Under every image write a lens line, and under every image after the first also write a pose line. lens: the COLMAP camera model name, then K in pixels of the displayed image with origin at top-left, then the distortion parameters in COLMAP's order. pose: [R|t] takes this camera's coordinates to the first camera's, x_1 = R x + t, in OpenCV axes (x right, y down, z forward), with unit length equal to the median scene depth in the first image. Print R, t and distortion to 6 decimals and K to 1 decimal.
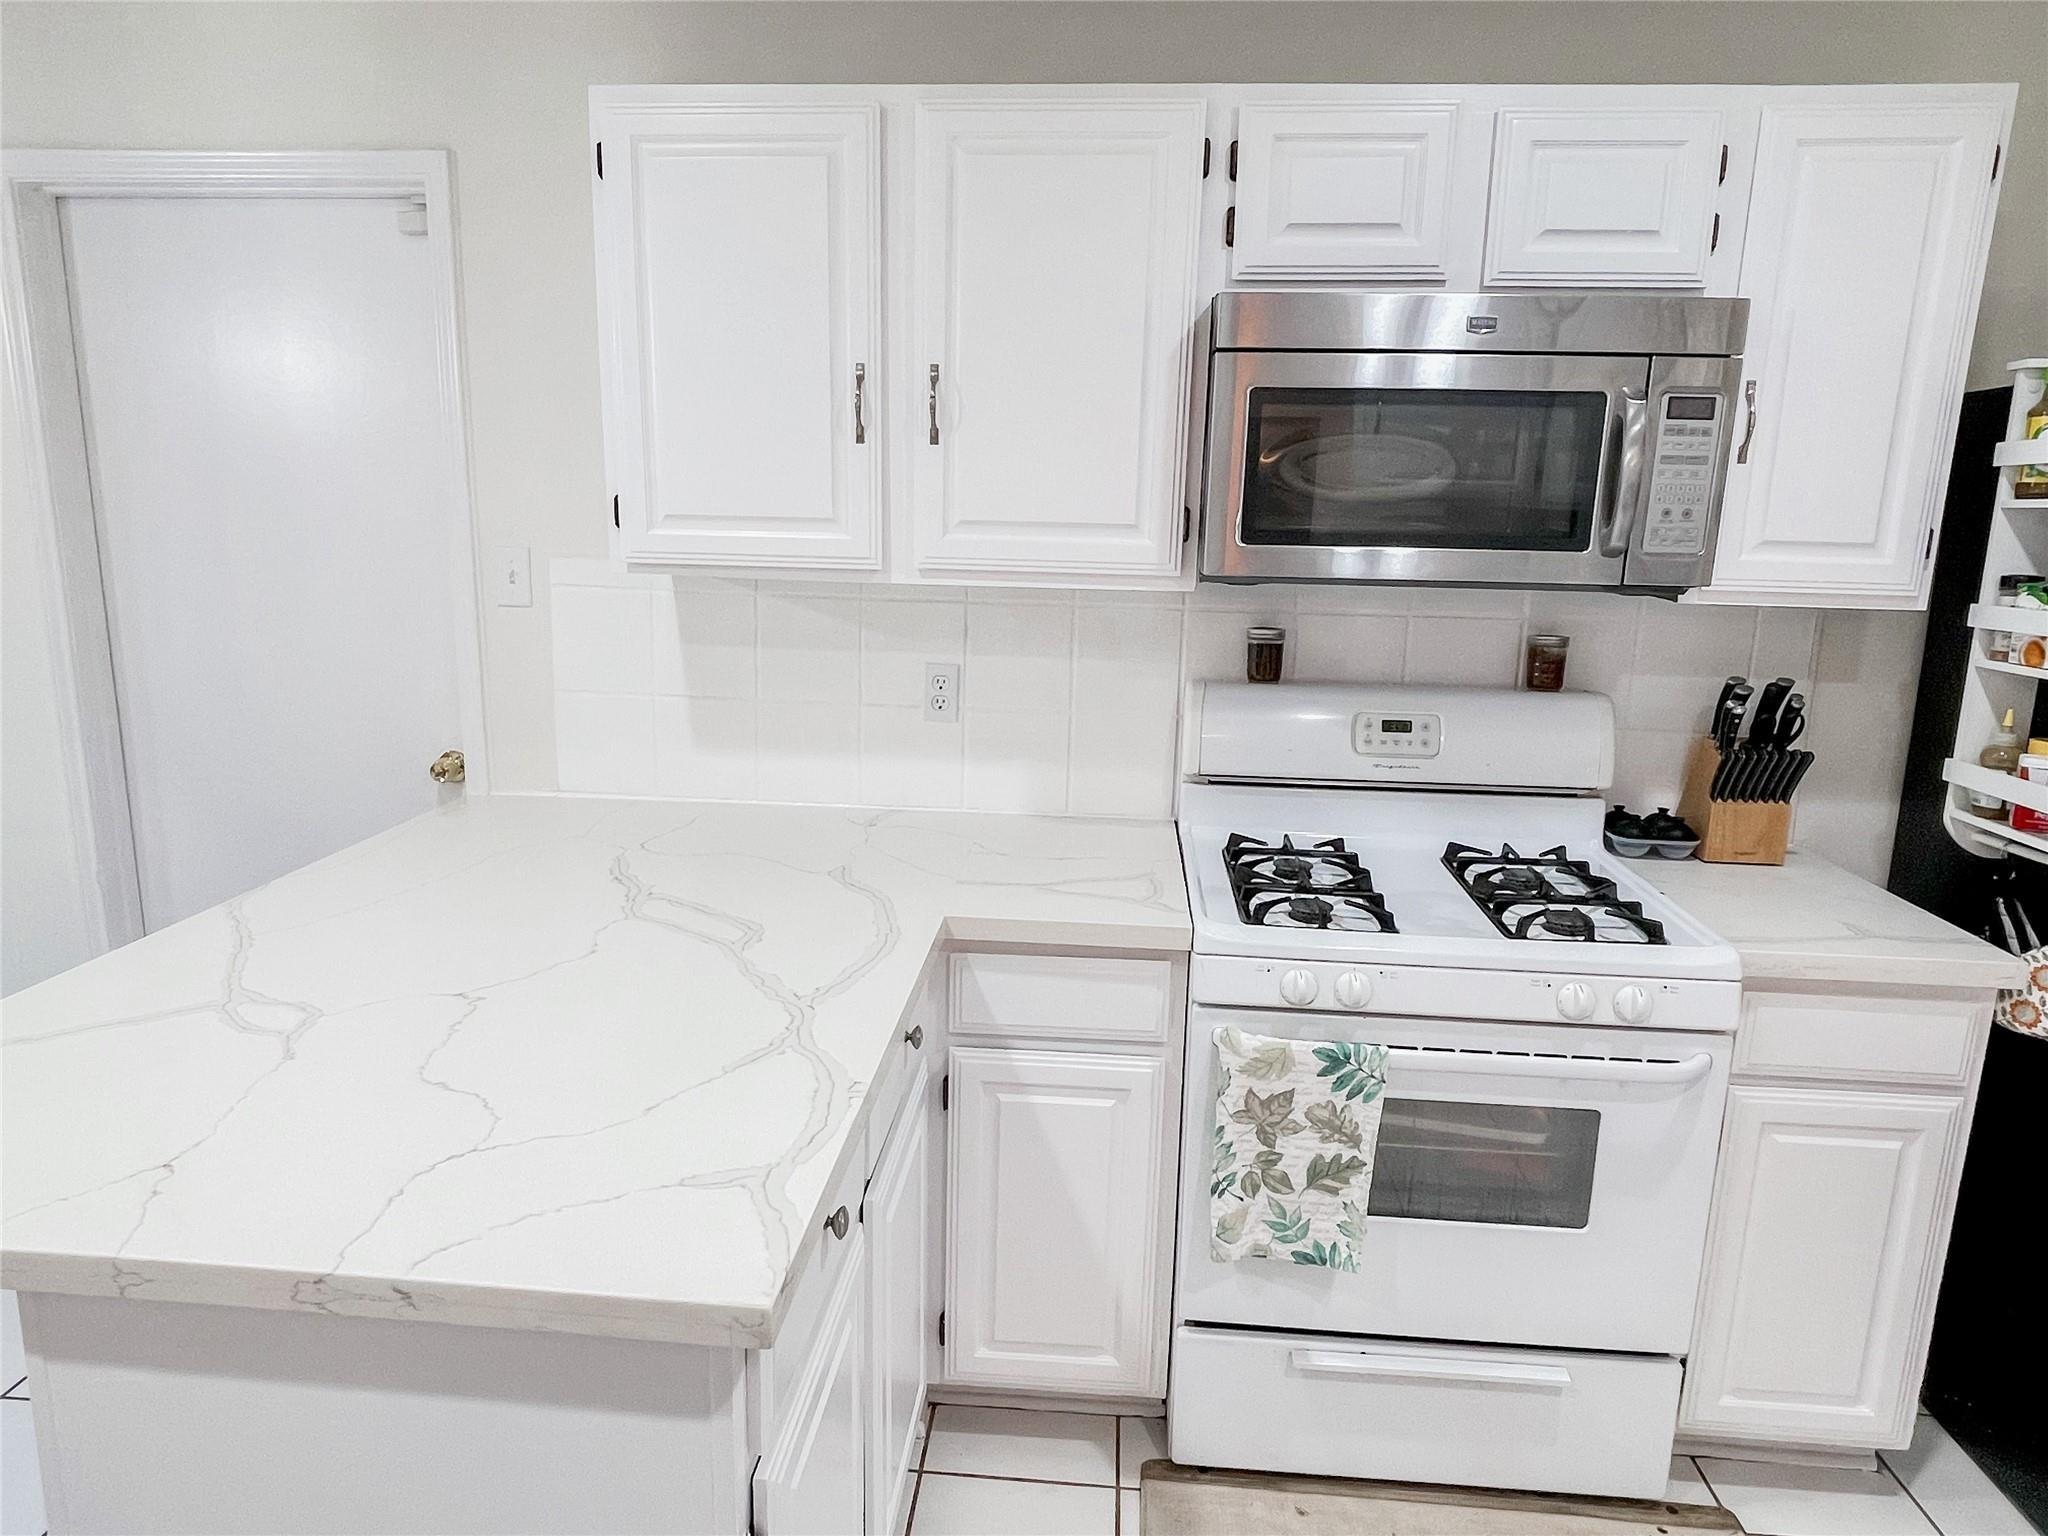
lens RADIAL K [[1270.6, 0, 1028.6], [0, 1270.6, 763.0], [0, 0, 1]] dist [0.001660, -0.009488]
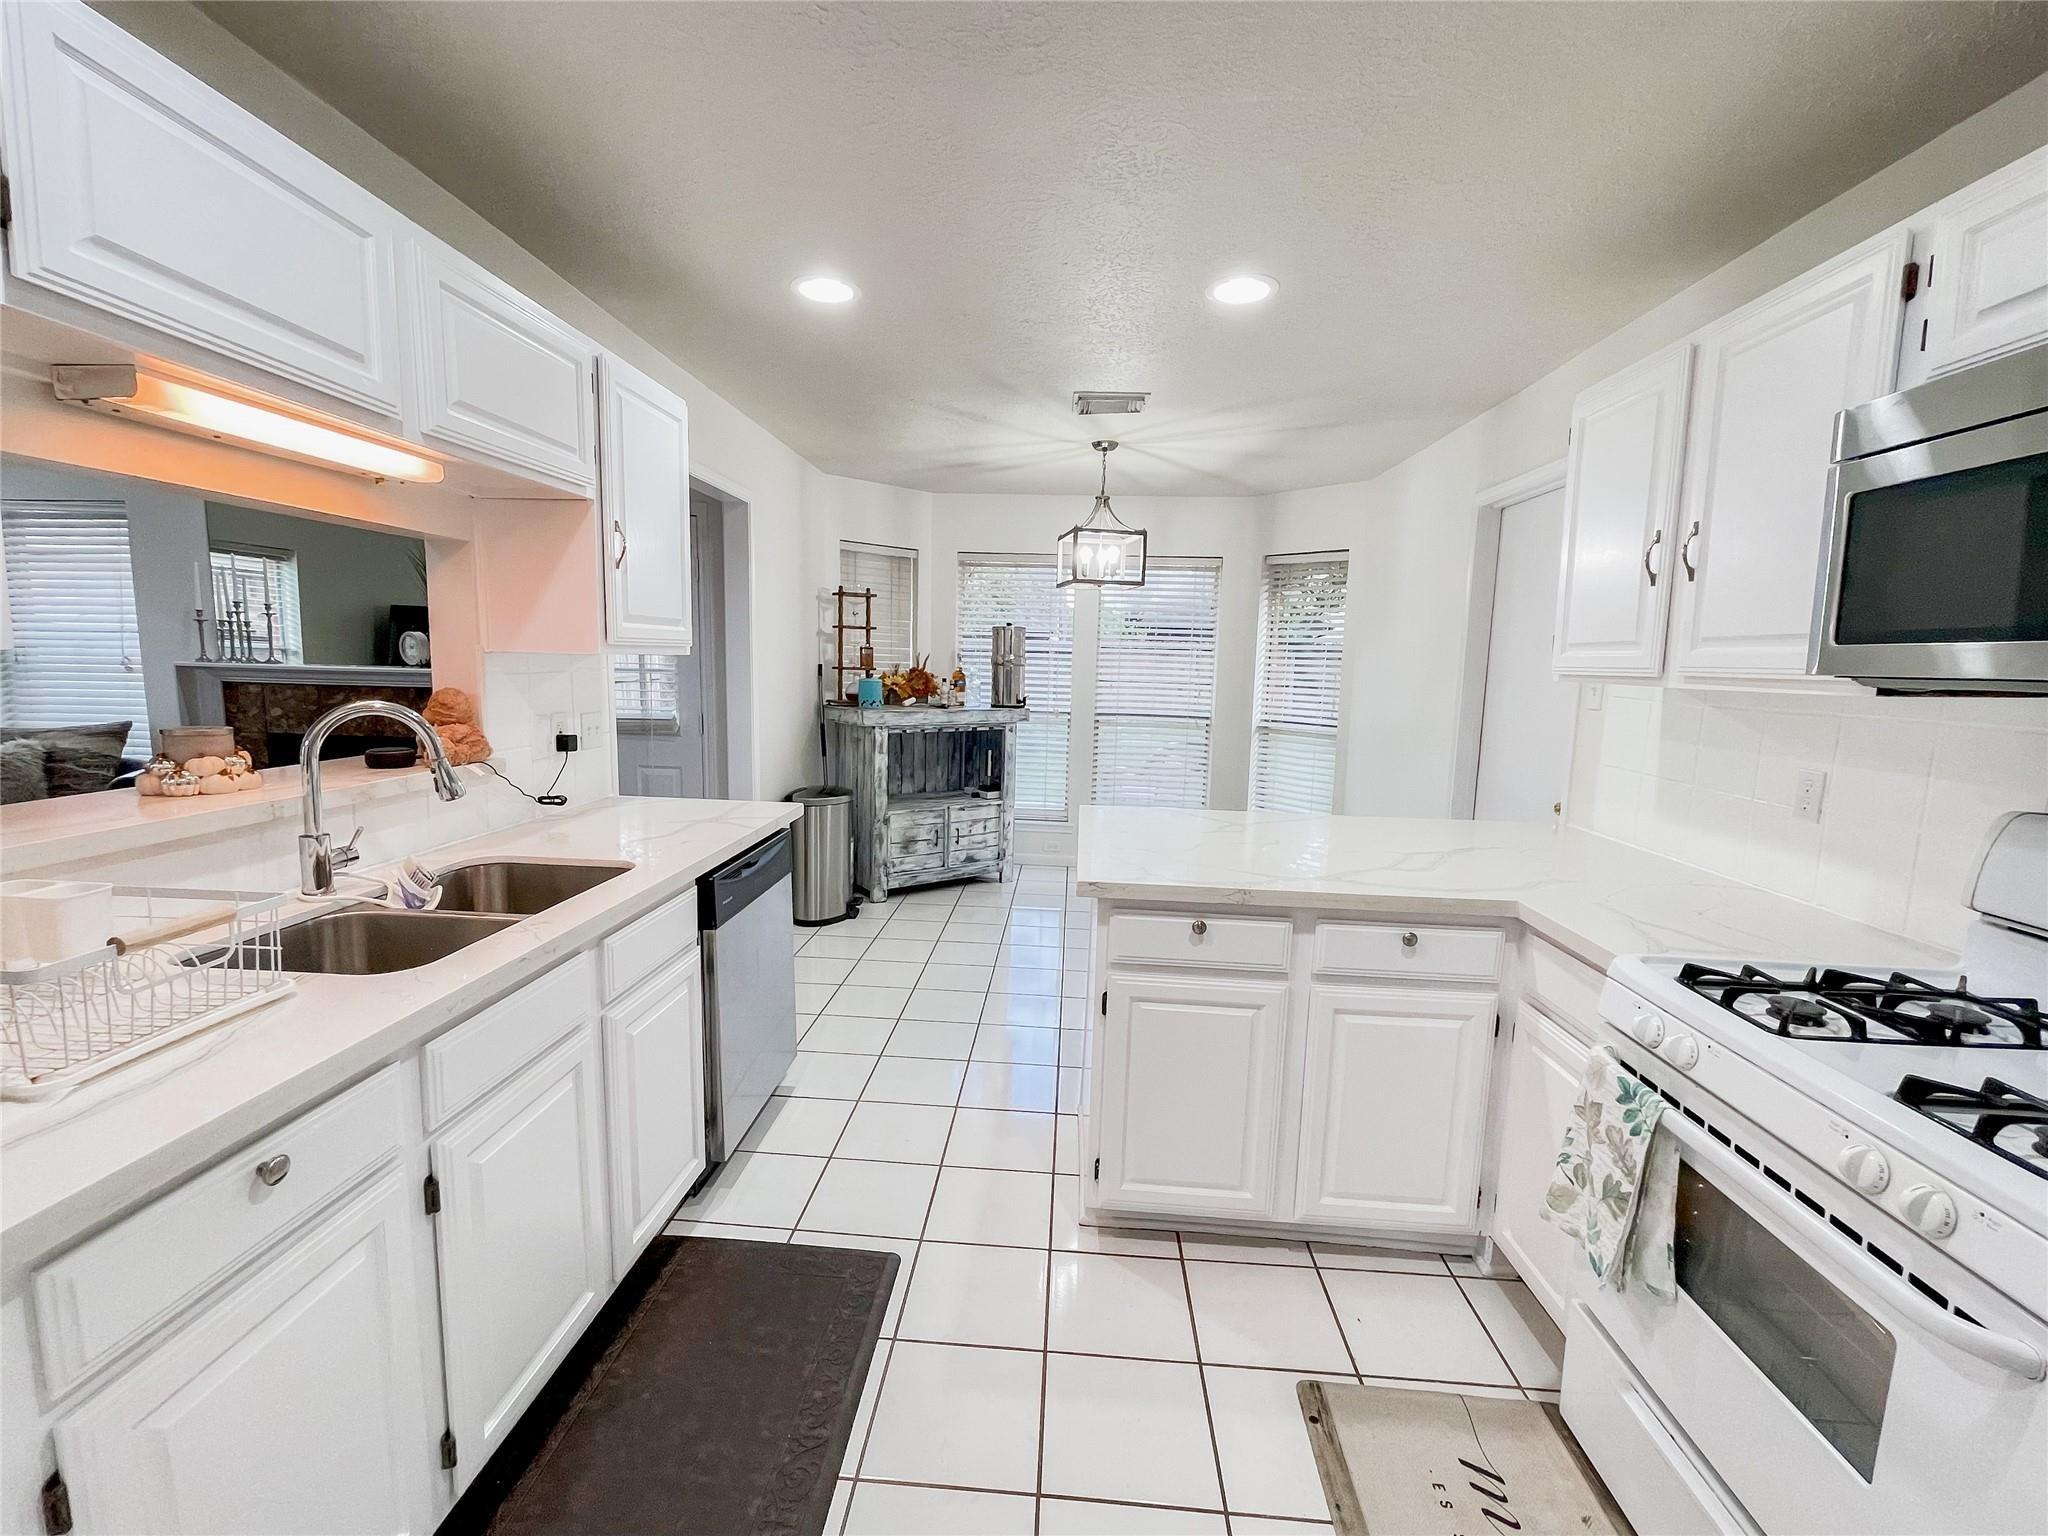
lens RADIAL K [[868.9, 0, 1015.0], [0, 868.9, 769.2], [0, 0, 1]] dist [-0.005183, 0.001822]
pose [[0.012147, 0.102526, -0.994656, 0.869483], [-0.221750, 0.970237, 0.097301, 0.004000], [0.975028, 0.219383, 0.034520, 0.353137]]
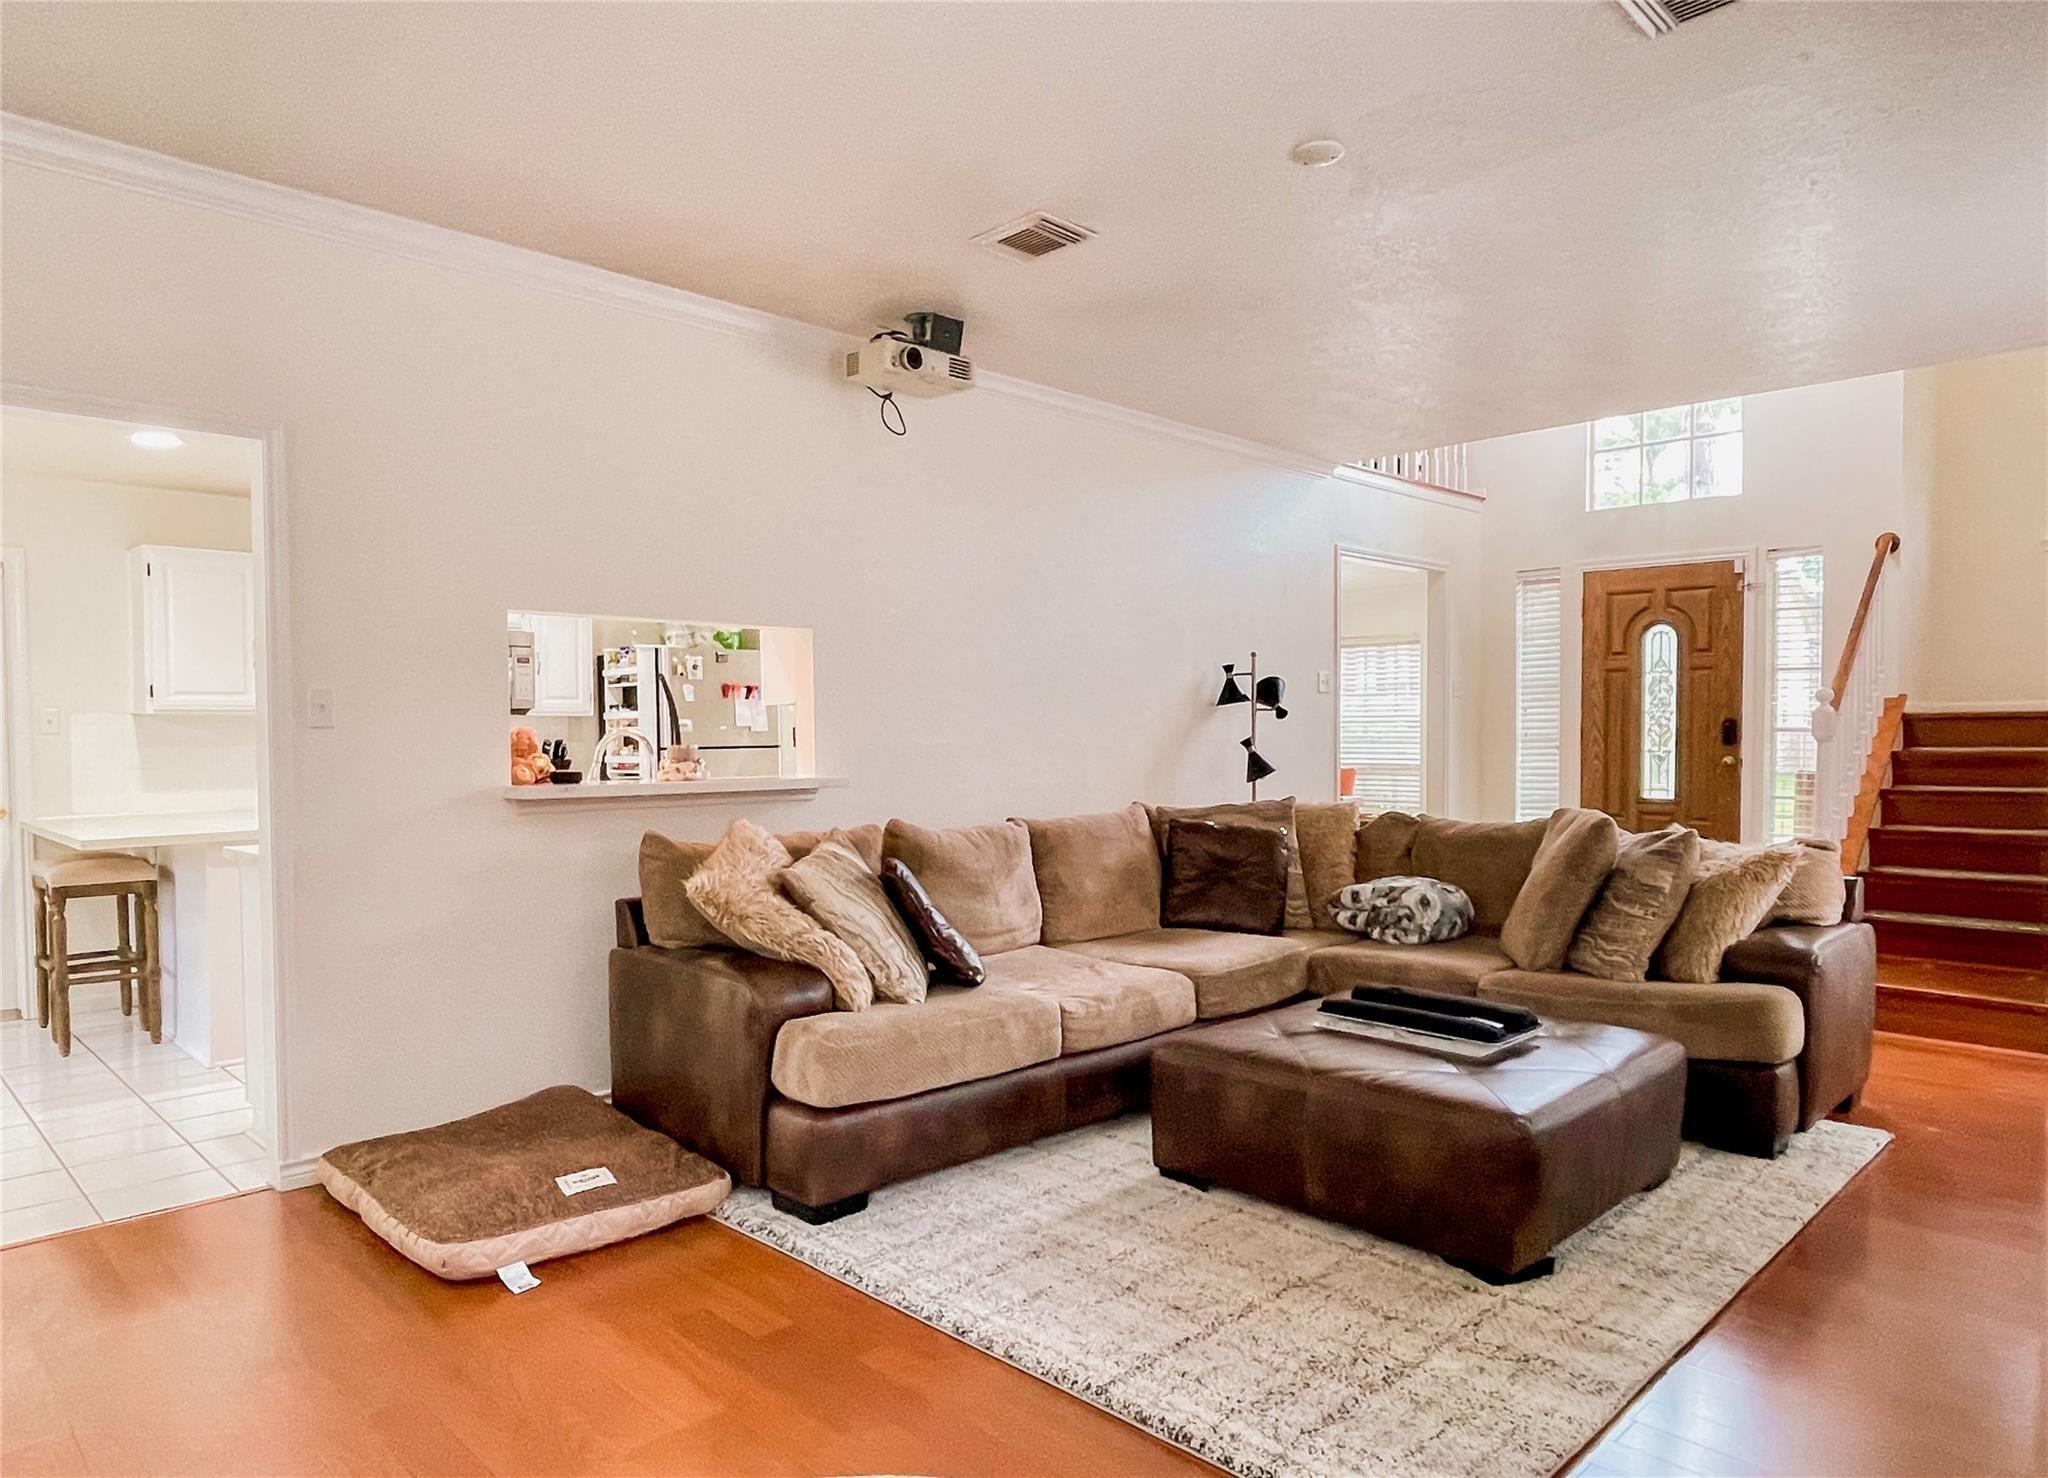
lens RADIAL K [[1282.5, 0, 1010.6], [0, 1282.5, 766.5], [0, 0, 1]] dist [-0.008191, -0.004054]
pose [[0.667709, -0.046638, 0.742960, -1.231378], [0.167327, 0.981900, -0.088741, 0.554067], [-0.725373, 0.183570, 0.663427, -2.289133]]
